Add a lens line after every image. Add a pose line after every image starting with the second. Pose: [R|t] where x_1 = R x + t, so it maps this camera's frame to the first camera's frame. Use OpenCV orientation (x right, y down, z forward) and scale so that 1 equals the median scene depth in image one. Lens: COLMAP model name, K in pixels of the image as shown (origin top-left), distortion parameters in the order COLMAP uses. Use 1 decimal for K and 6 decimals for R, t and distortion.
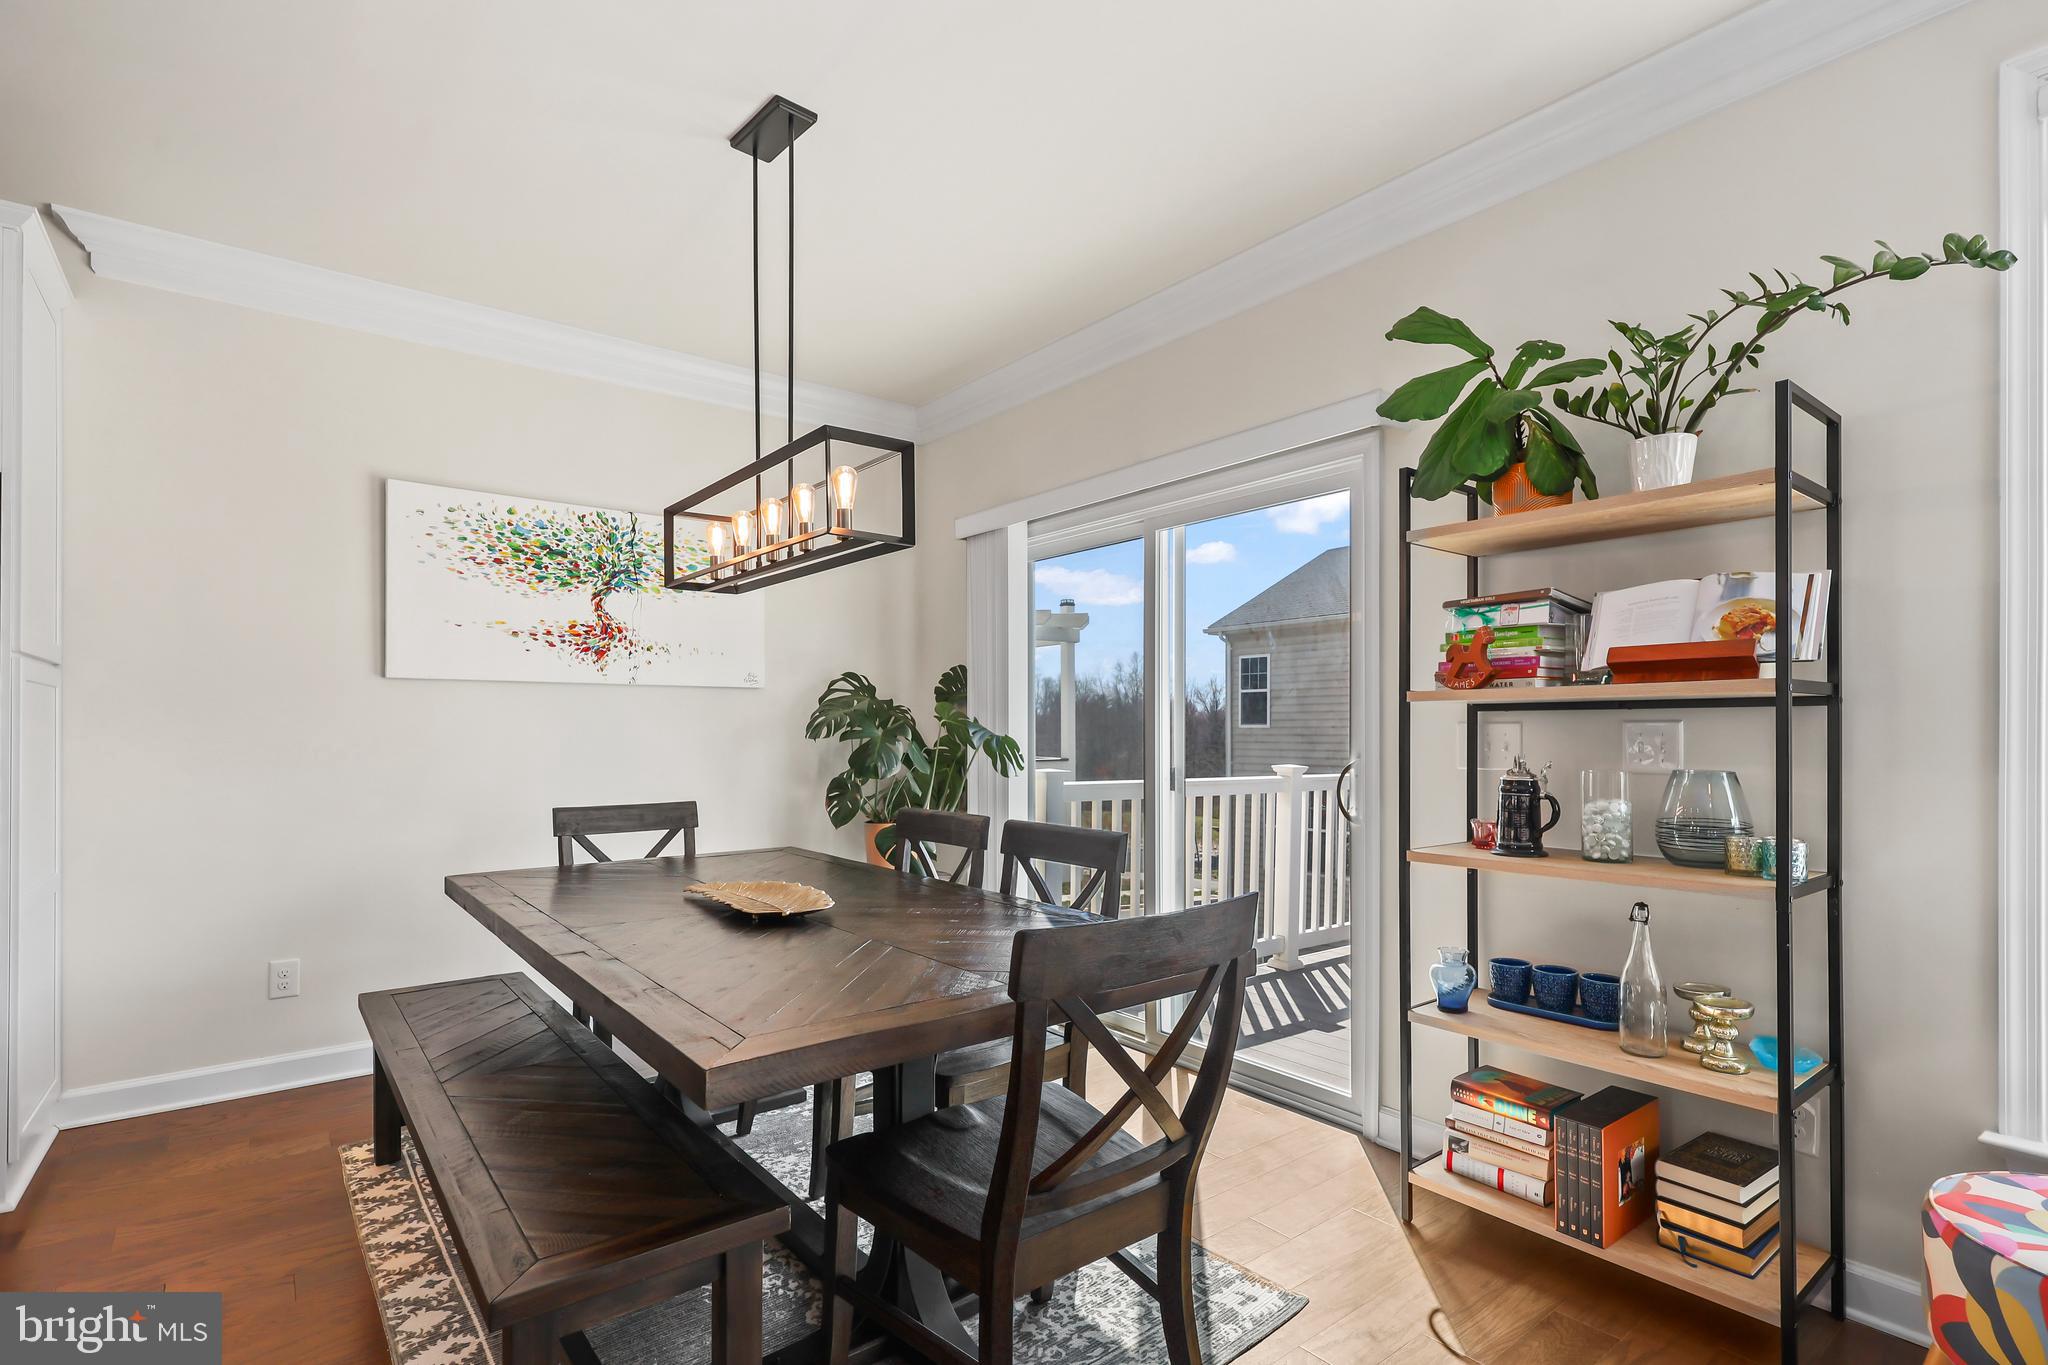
lens RADIAL K [[988.1, 0, 1018.3], [0, 988.1, 727.9], [0, 0, 1]] dist [0.001209, 0.000487]
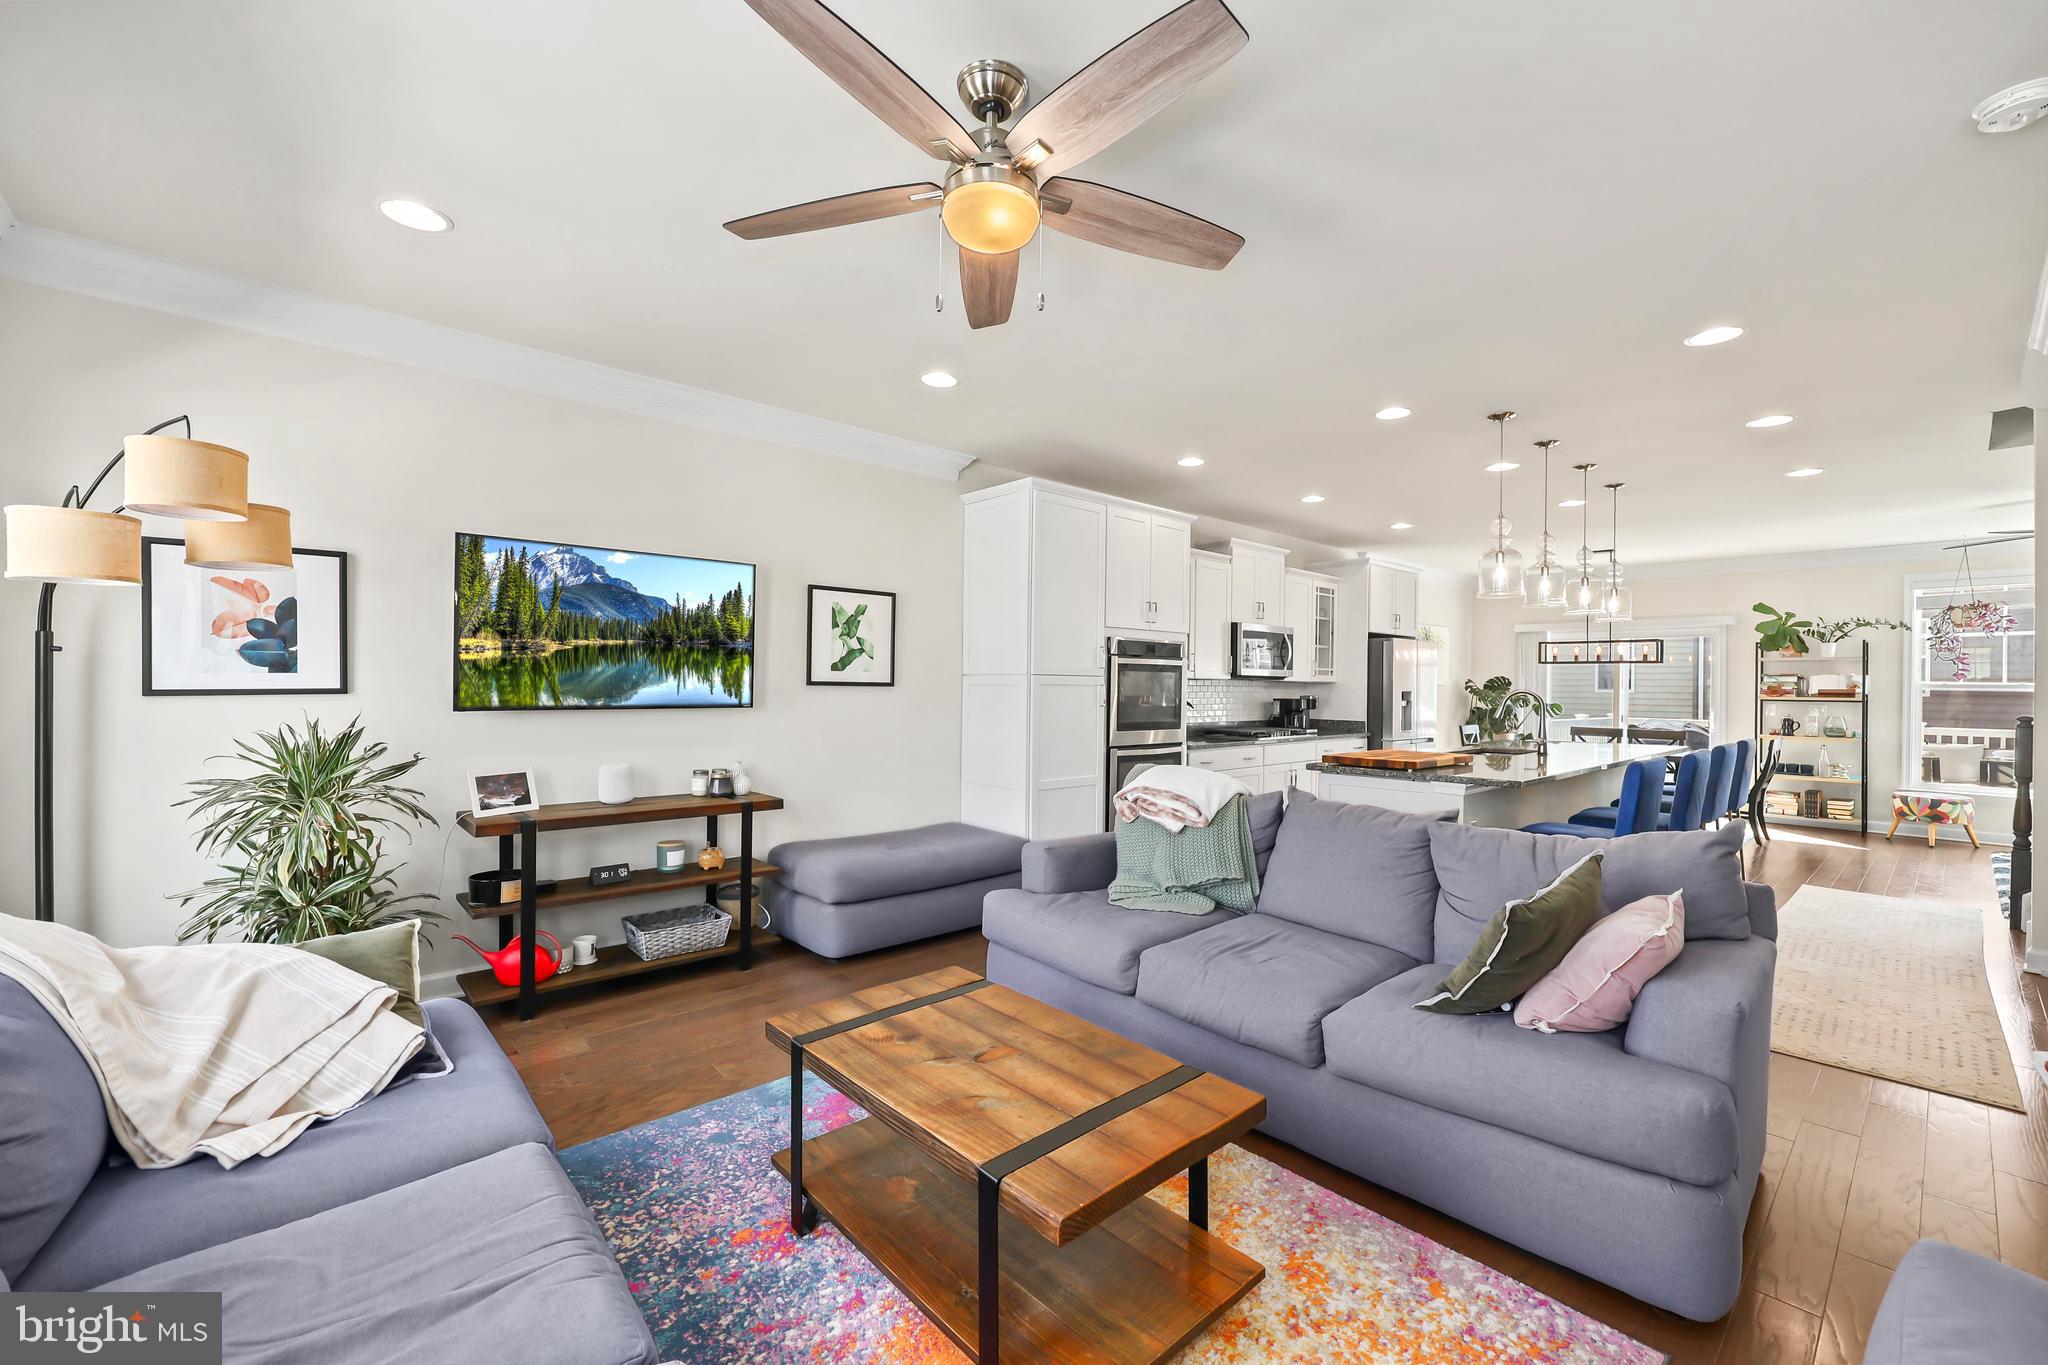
lens RADIAL K [[842.6, 0, 1025.5], [0, 842.6, 683.4], [0, 0, 1]] dist [0.002426, -0.000022]
pose [[0.997440, 0.011194, 0.070632, -3.016610], [-0.011300, 0.999936, 0.001105, -0.064279], [-0.070615, -0.001901, 0.997502, -2.382962]]
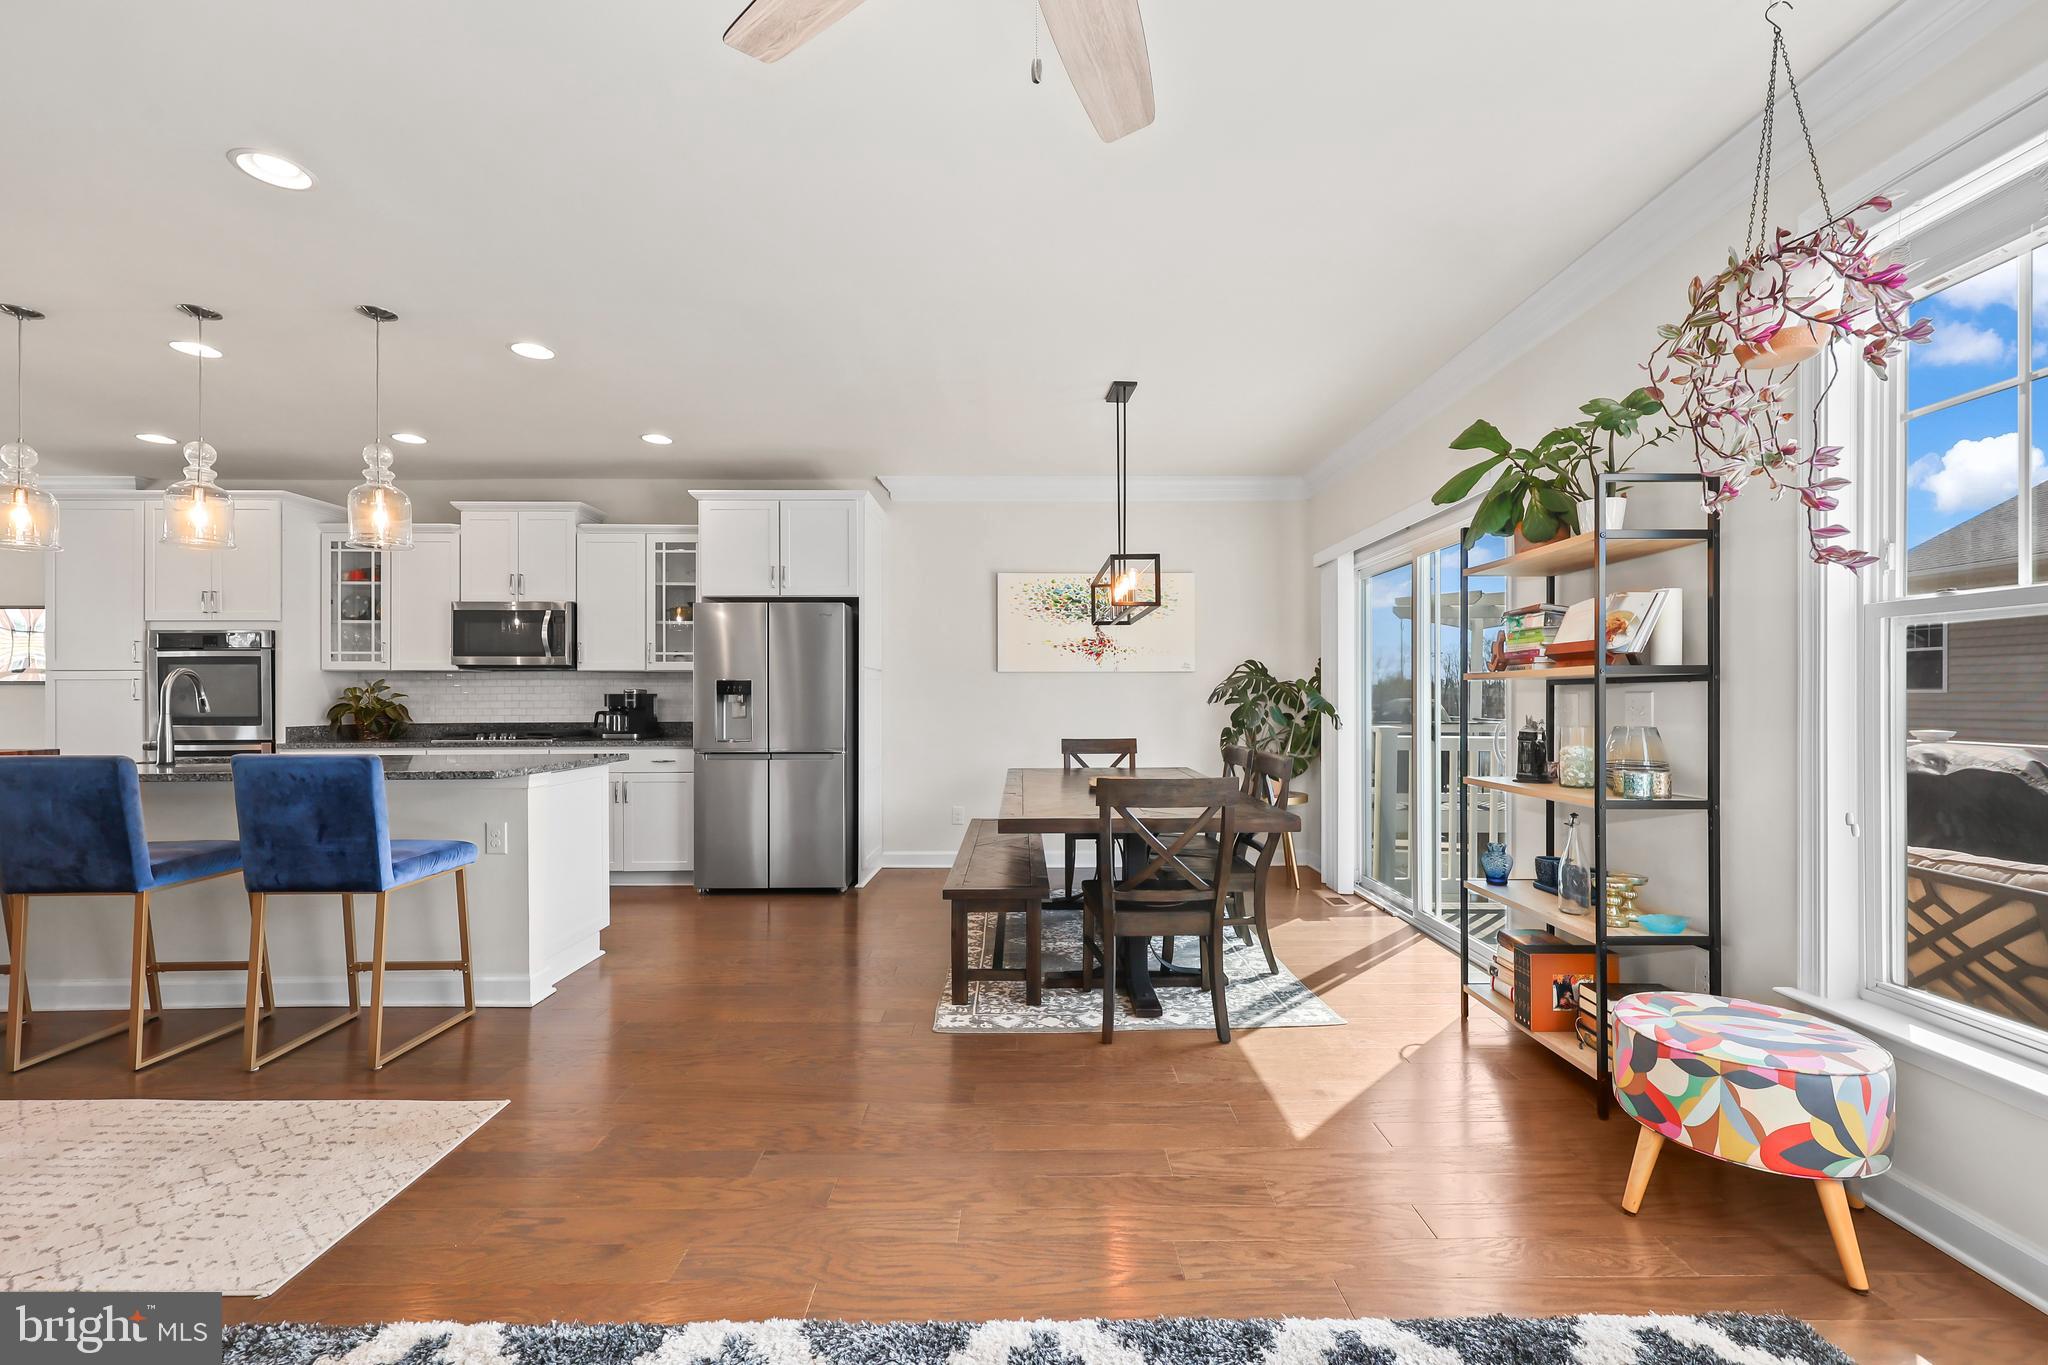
lens RADIAL K [[842.6, 0, 1032.4], [0, 842.6, 697.6], [0, 0, 1]] dist [0.002426, -0.000022]
pose [[0.792649, -0.000667, -0.609678, 0.692405], [0.003409, 0.999989, 0.003338, -0.005673], [0.609669, -0.004724, 0.792642, -0.474681]]
